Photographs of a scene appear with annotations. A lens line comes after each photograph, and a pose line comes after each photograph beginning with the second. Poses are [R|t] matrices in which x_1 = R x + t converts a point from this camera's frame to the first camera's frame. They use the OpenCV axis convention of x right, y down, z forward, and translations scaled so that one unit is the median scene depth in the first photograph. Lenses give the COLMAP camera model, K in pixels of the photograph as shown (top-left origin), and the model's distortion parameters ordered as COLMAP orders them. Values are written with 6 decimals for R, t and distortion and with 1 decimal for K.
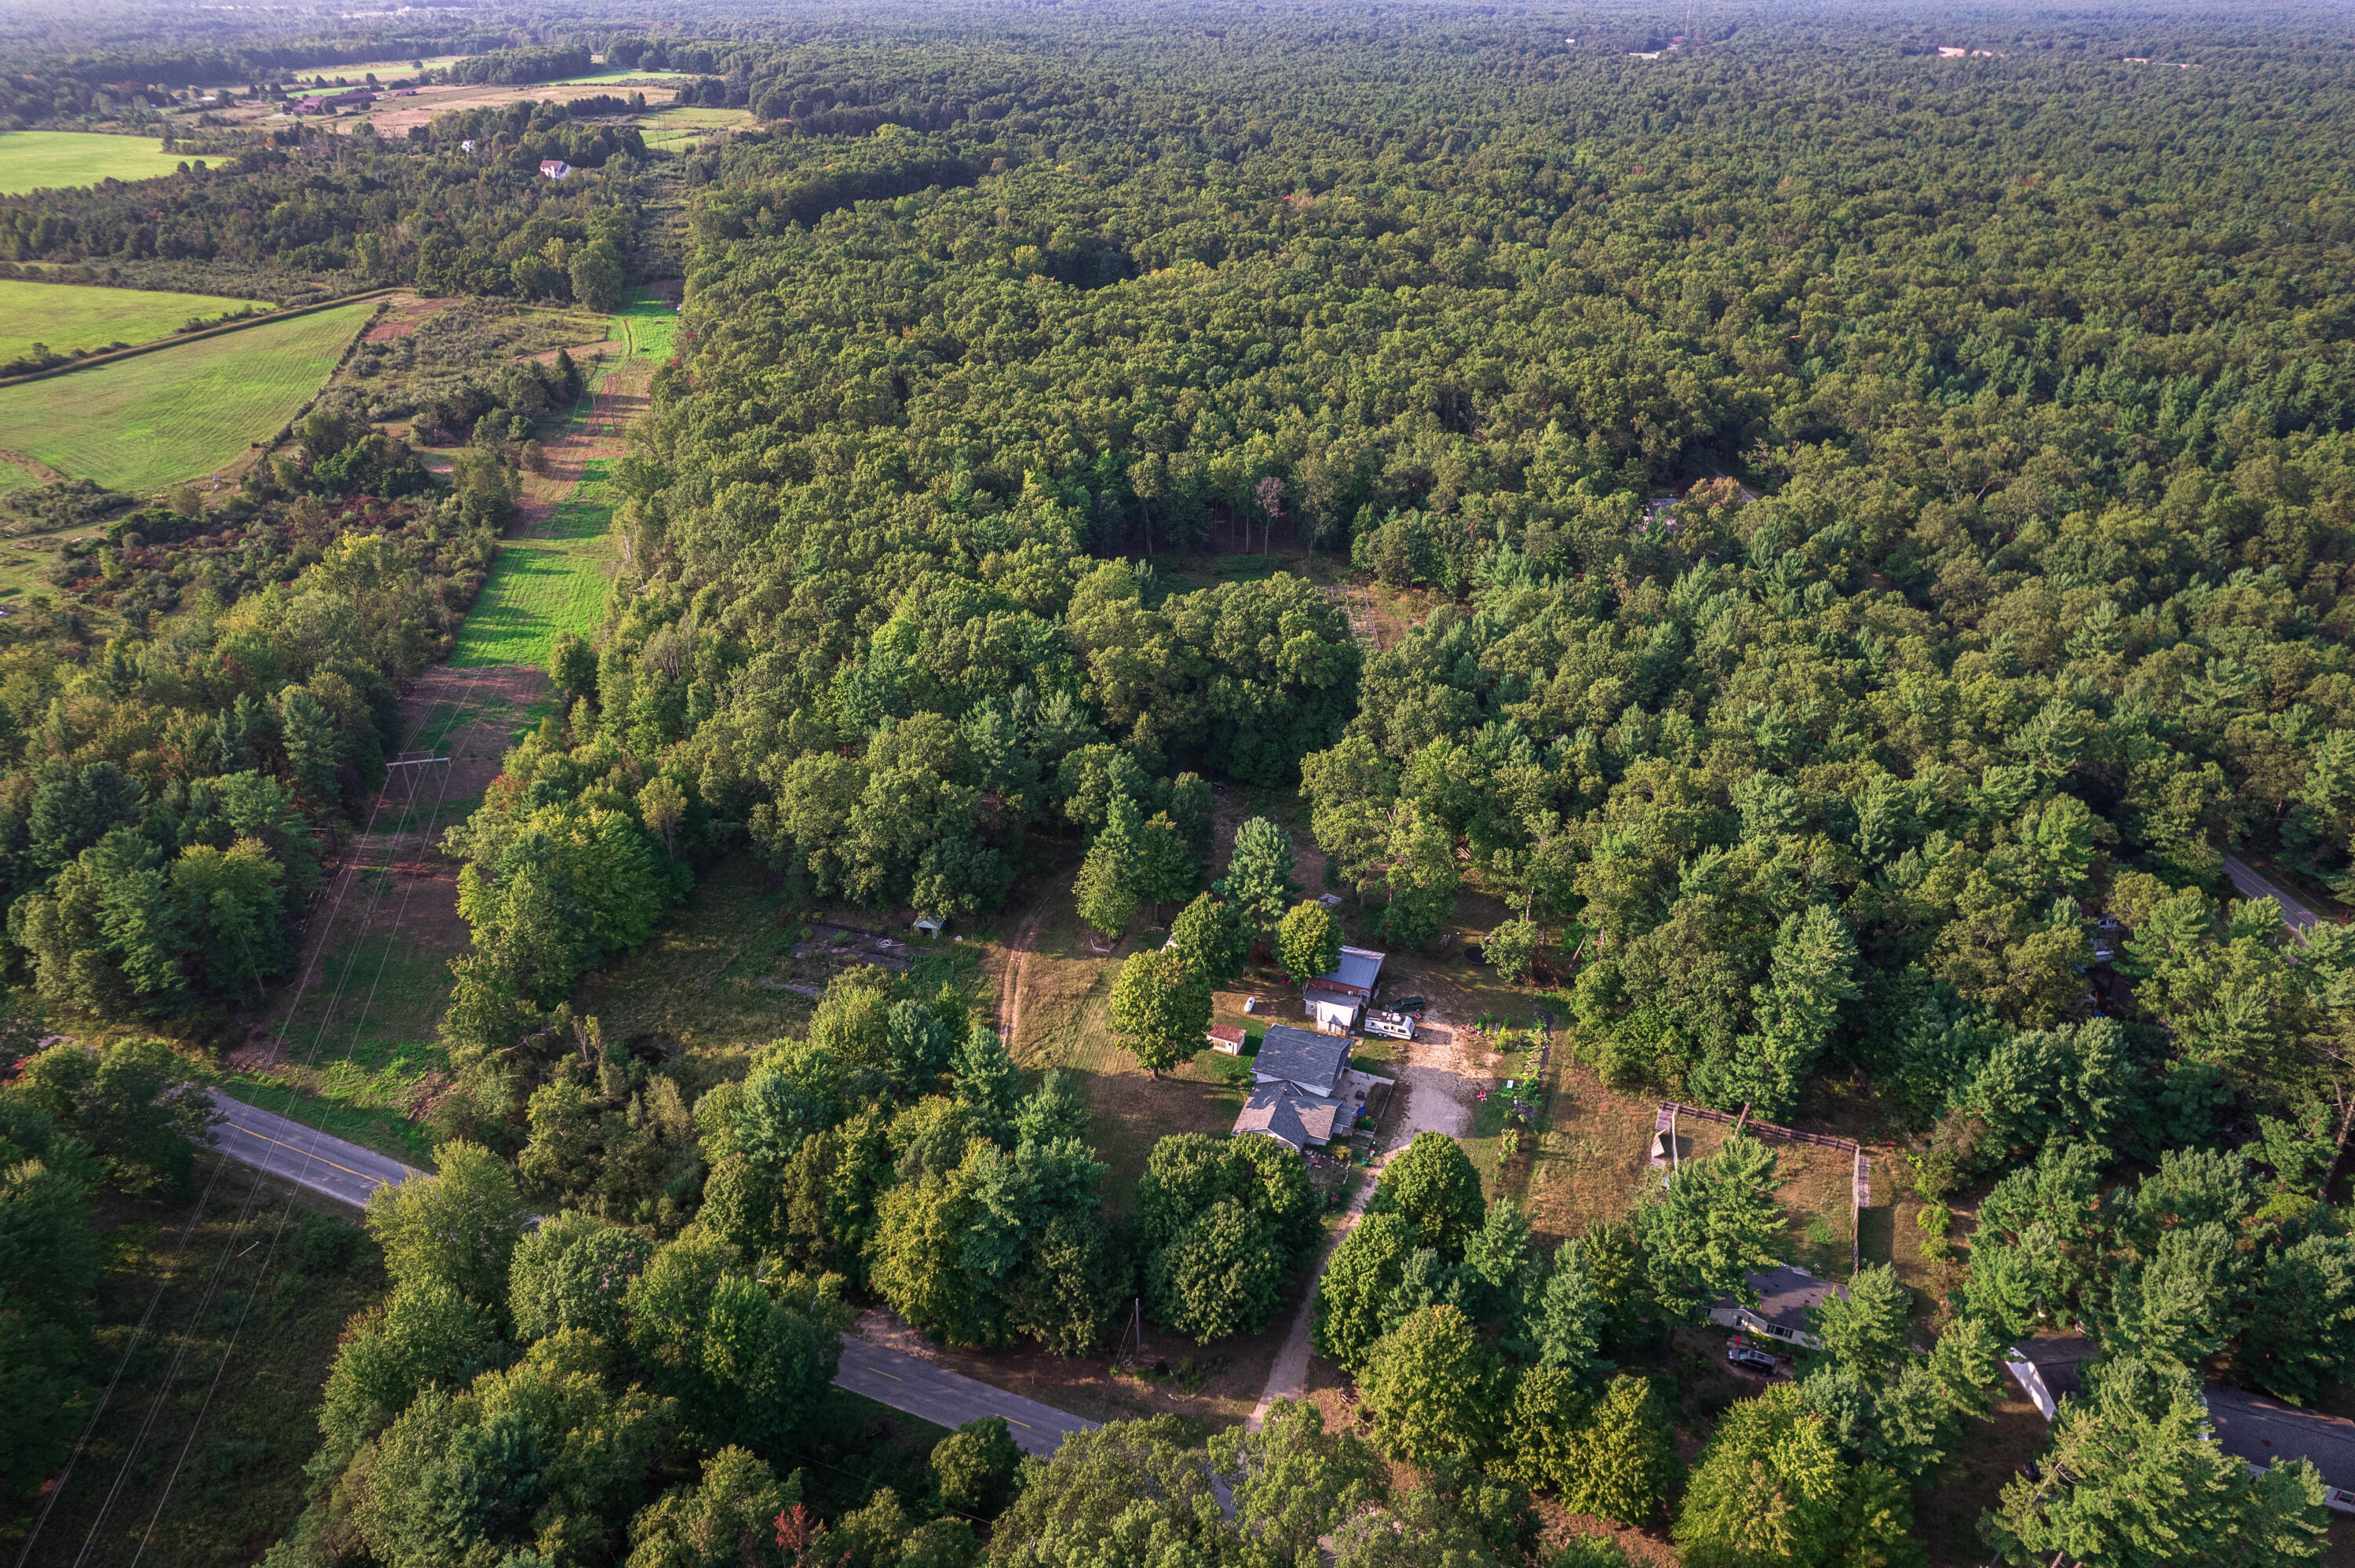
lens RADIAL K [[1533.6, 0, 1177.5], [0, 1533.6, 784.0], [0, 0, 1]] dist [-0.068944, 0.058580]
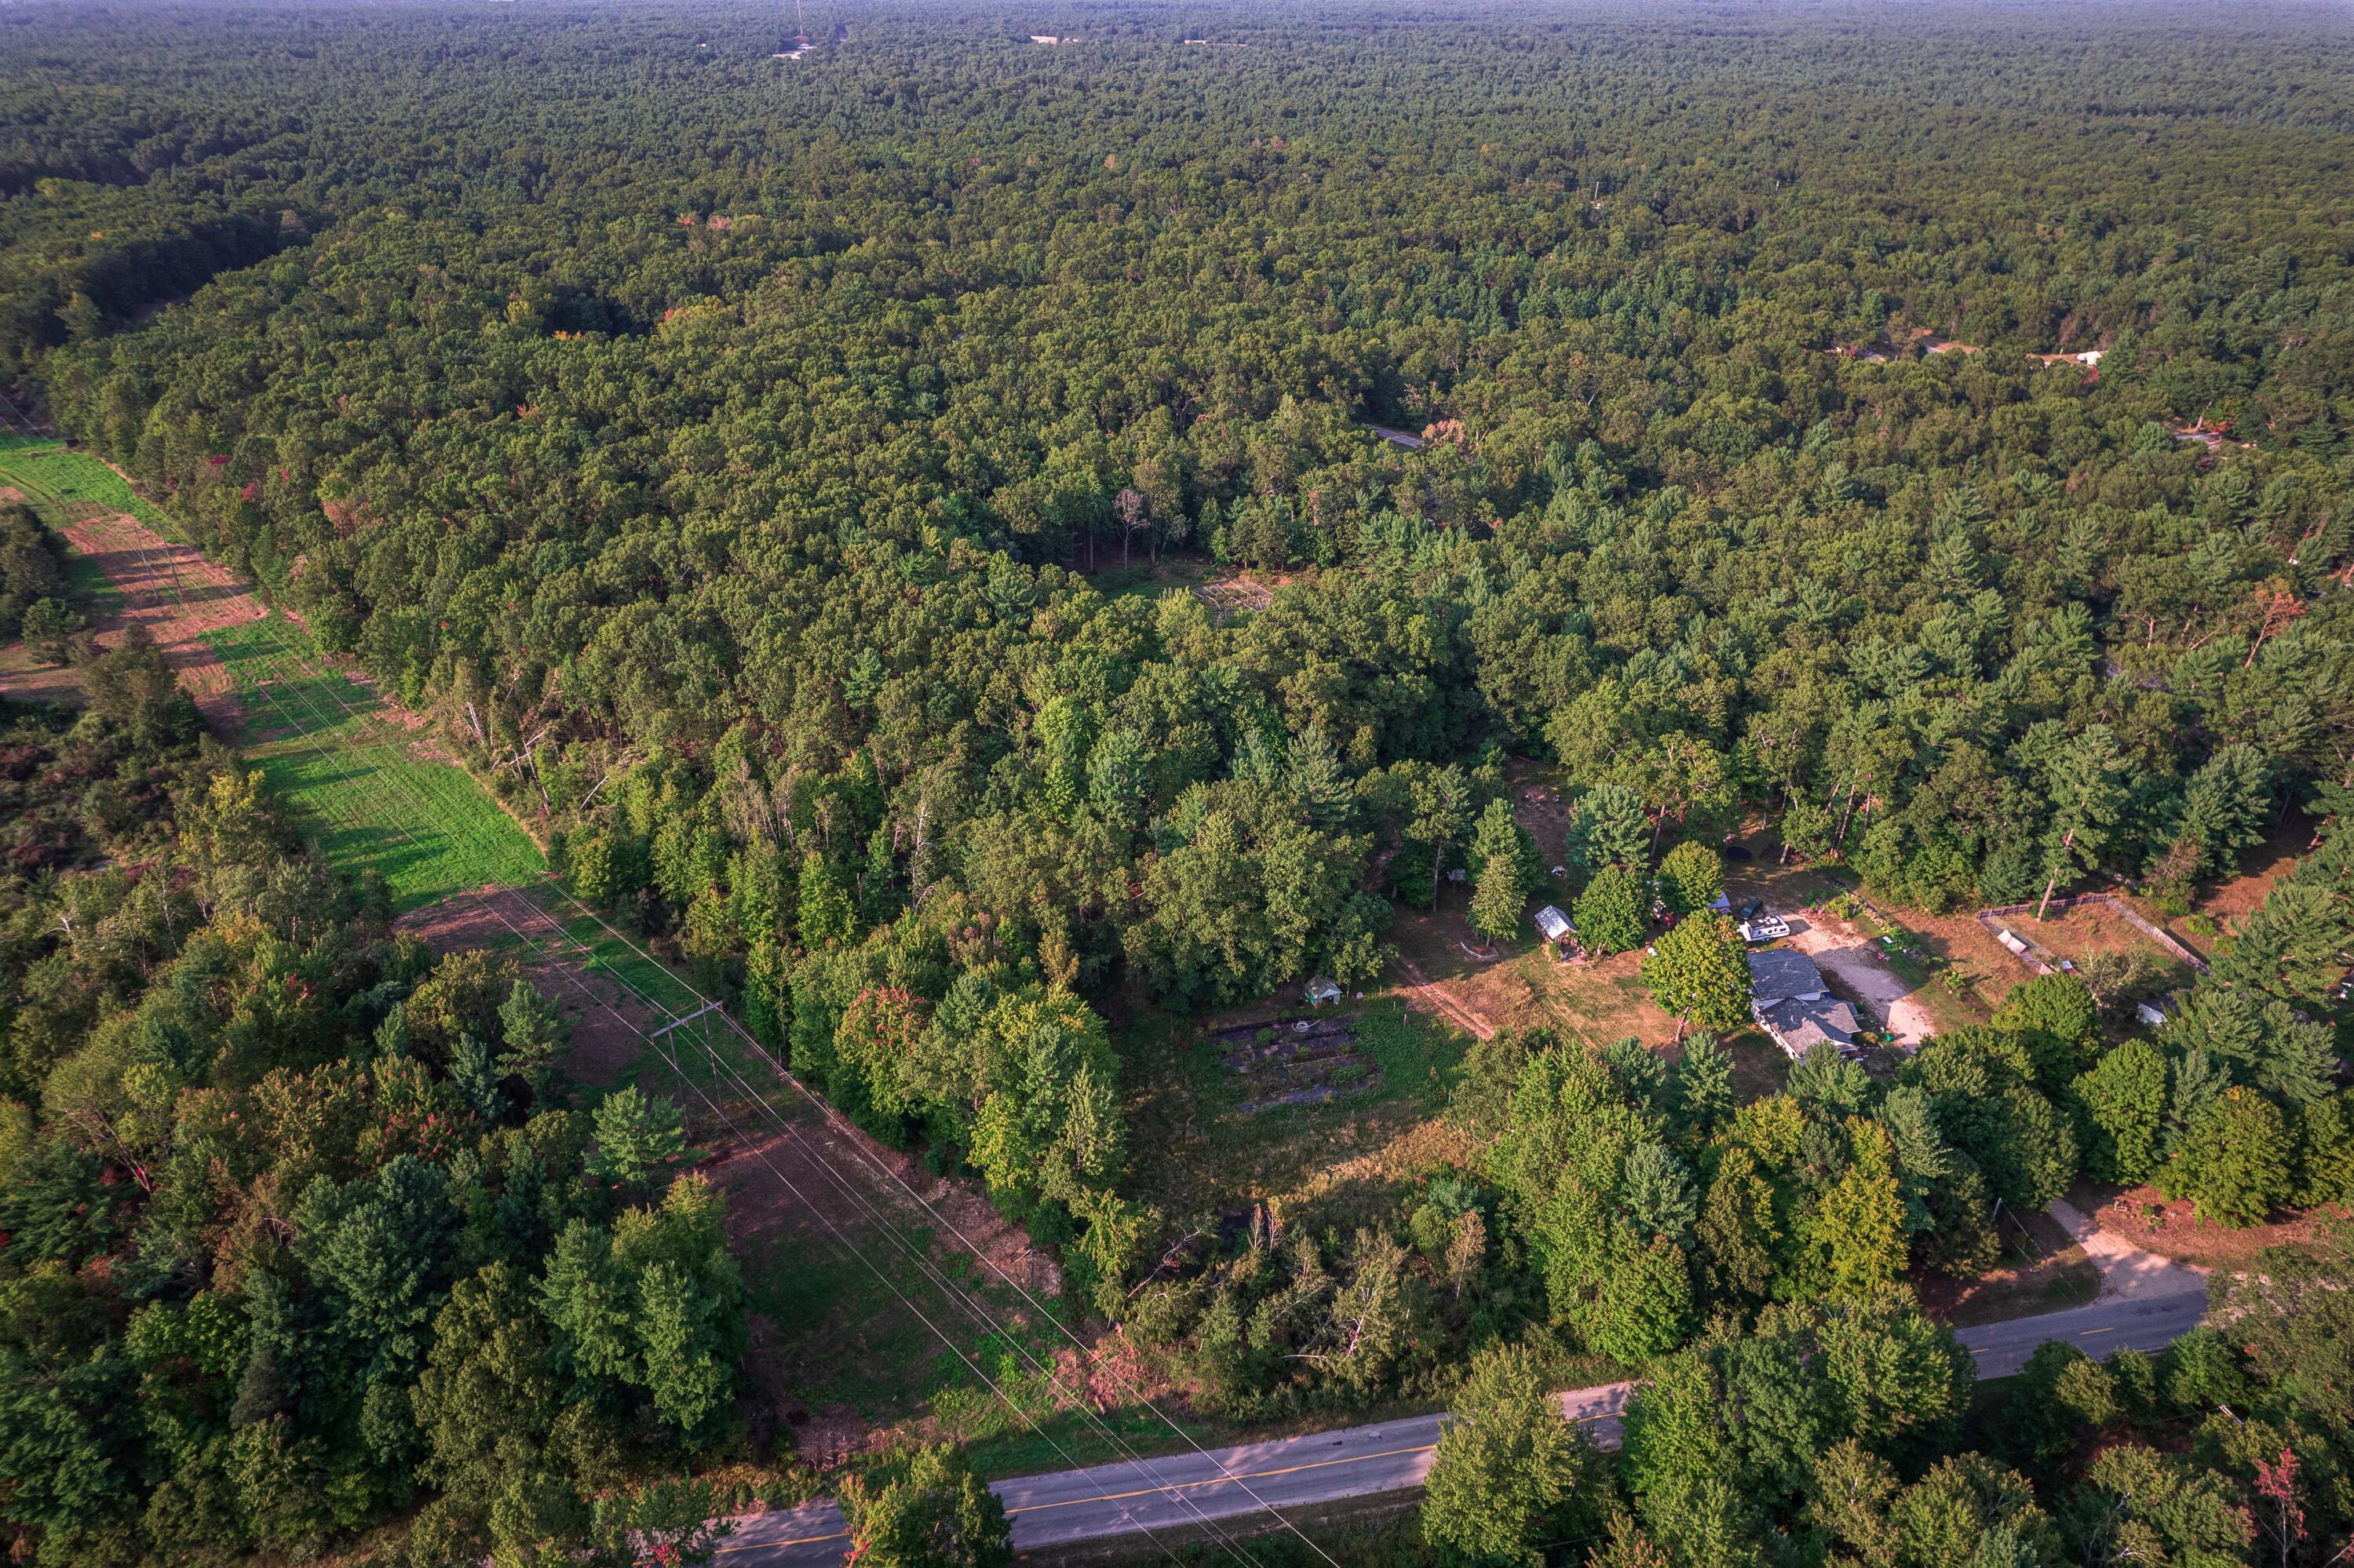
lens RADIAL K [[1509.3, 0, 1177.0], [0, 1509.3, 784.0], [0, 0, 1]] dist [-0.082817, 0.076520]
pose [[0.841552, -0.265937, 0.470179, -0.658244], [0.263104, 0.961987, 0.073190, -0.127033], [-0.471770, 0.062112, 0.879531, 0.226723]]
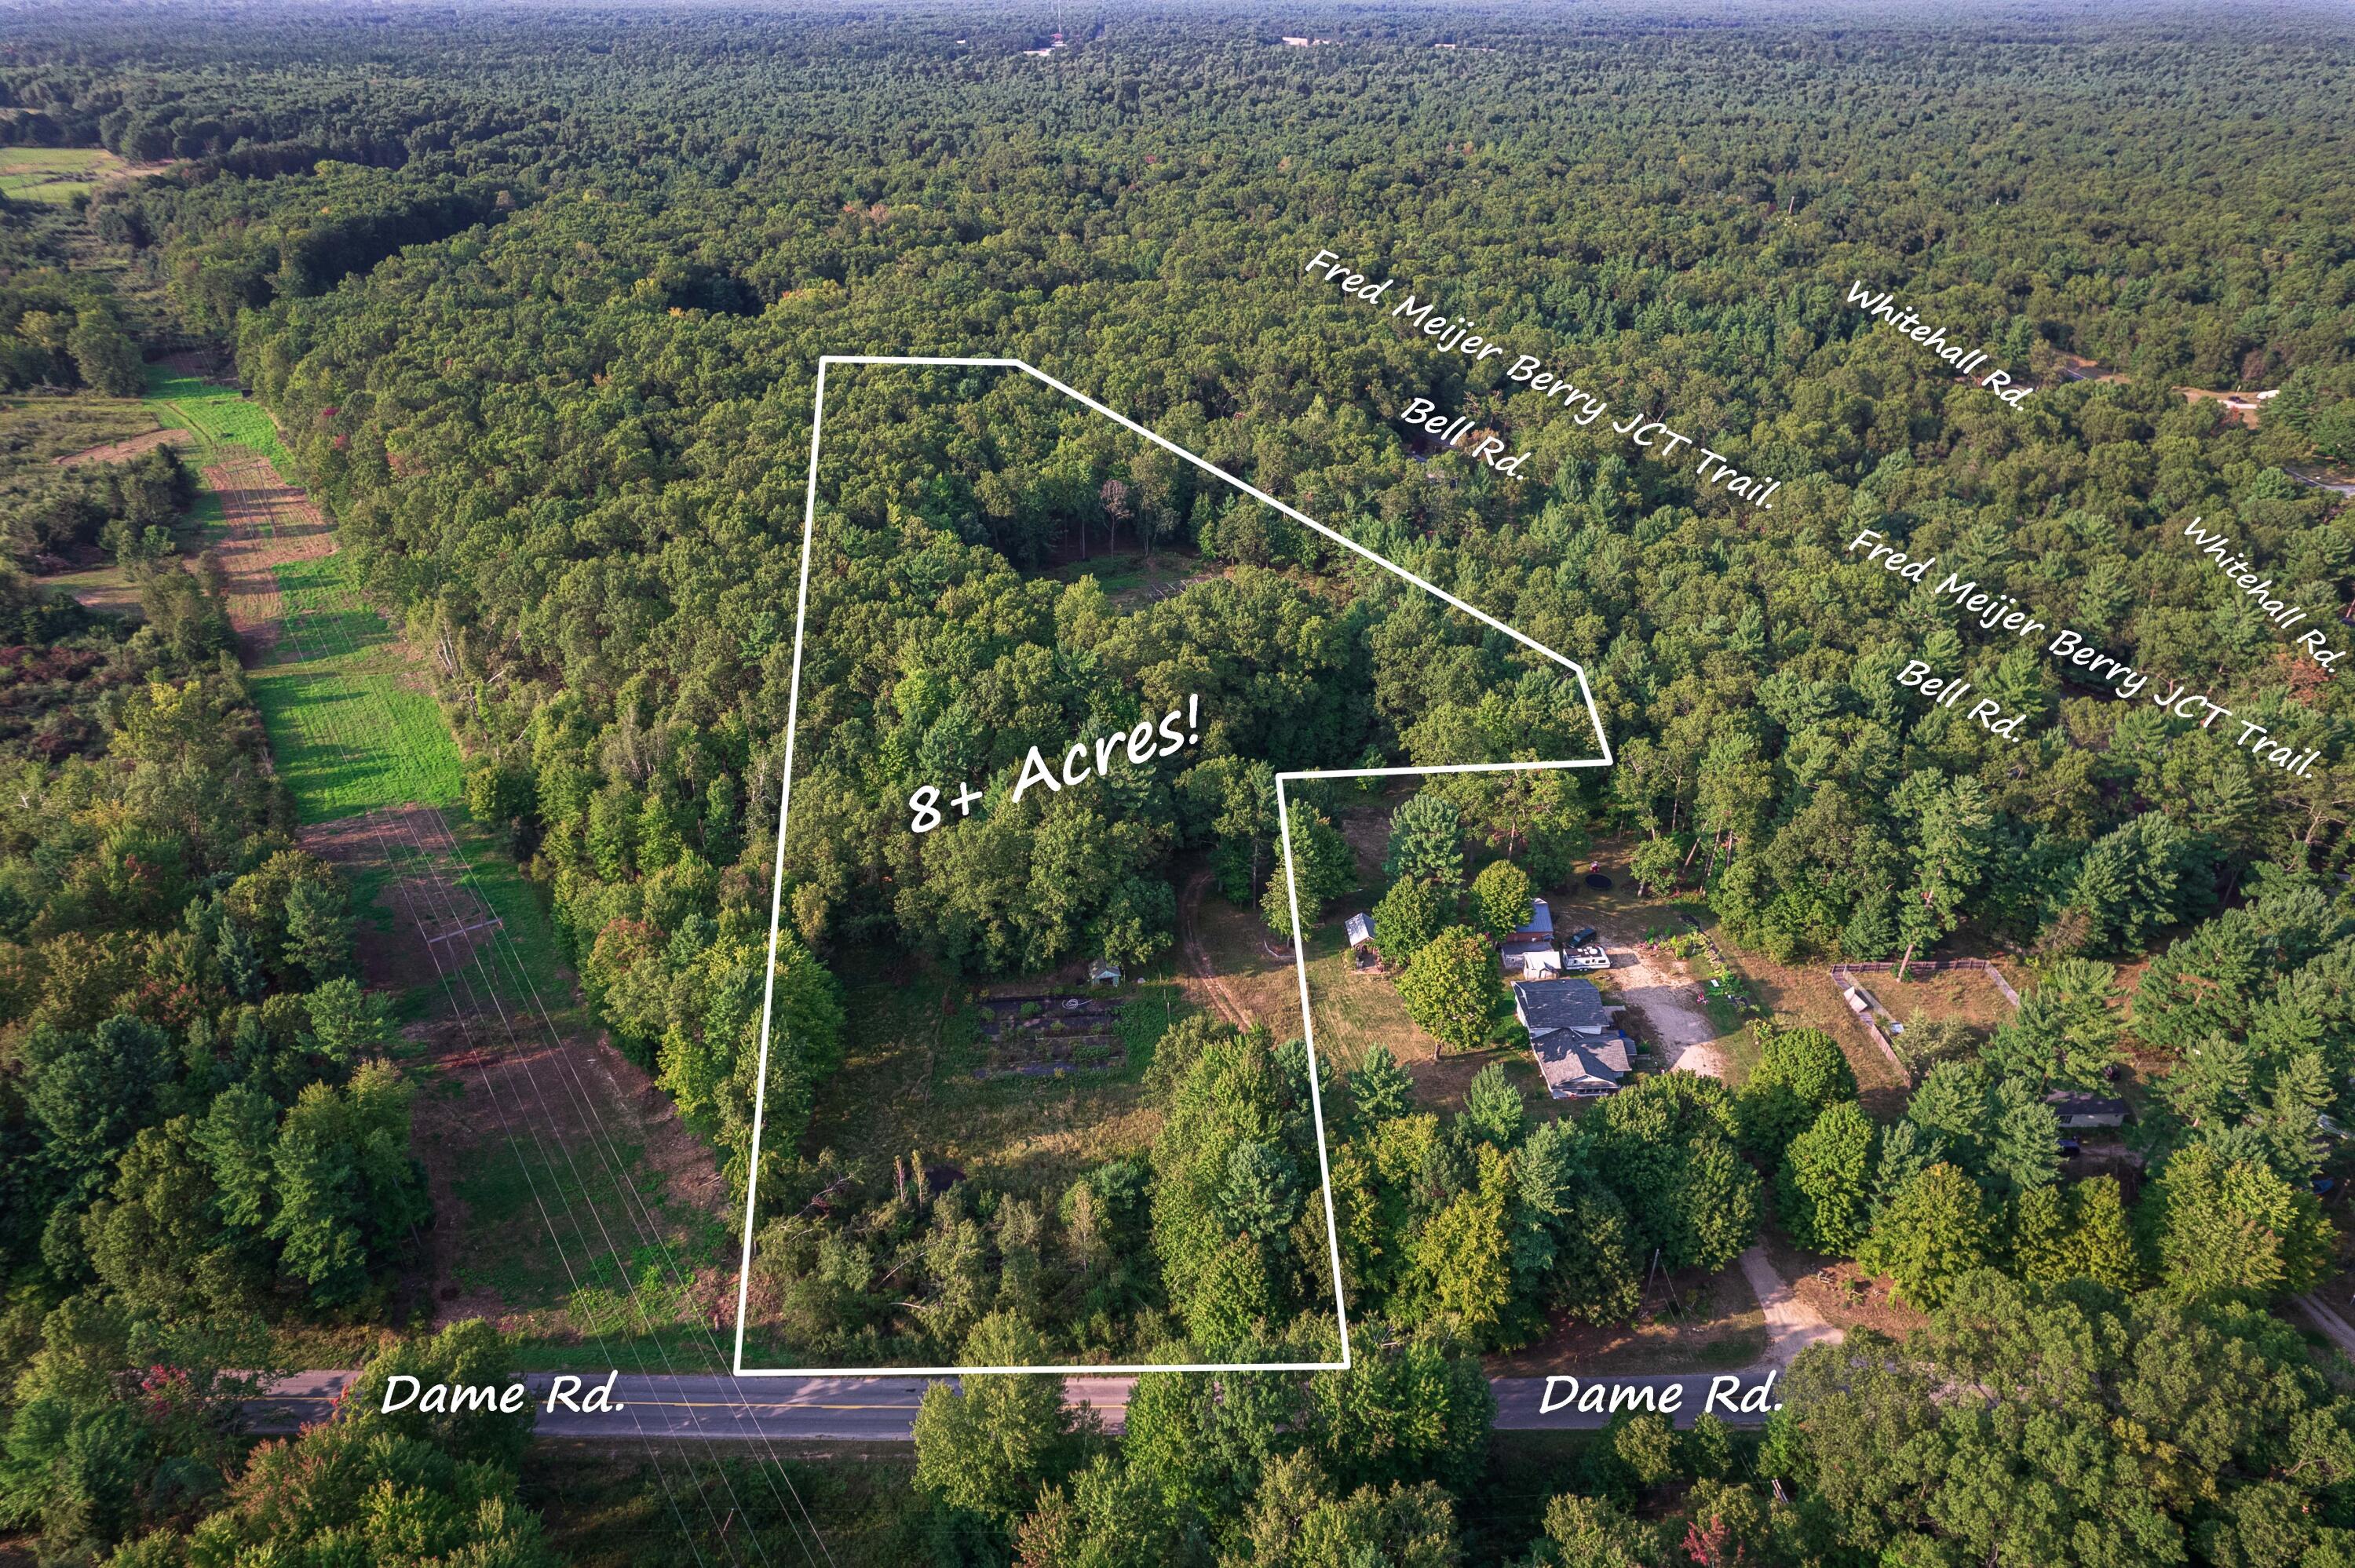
lens RADIAL K [[1509.9, 0, 1177.5], [0, 1509.9, 784.0], [0, 0, 1]] dist [-0.082817, 0.076520]
pose [[0.921723, -0.191980, 0.337002, -0.427534], [0.190522, 0.980957, 0.037732, -0.053646], [-0.337829, 0.029428, 0.940747, 0.096714]]
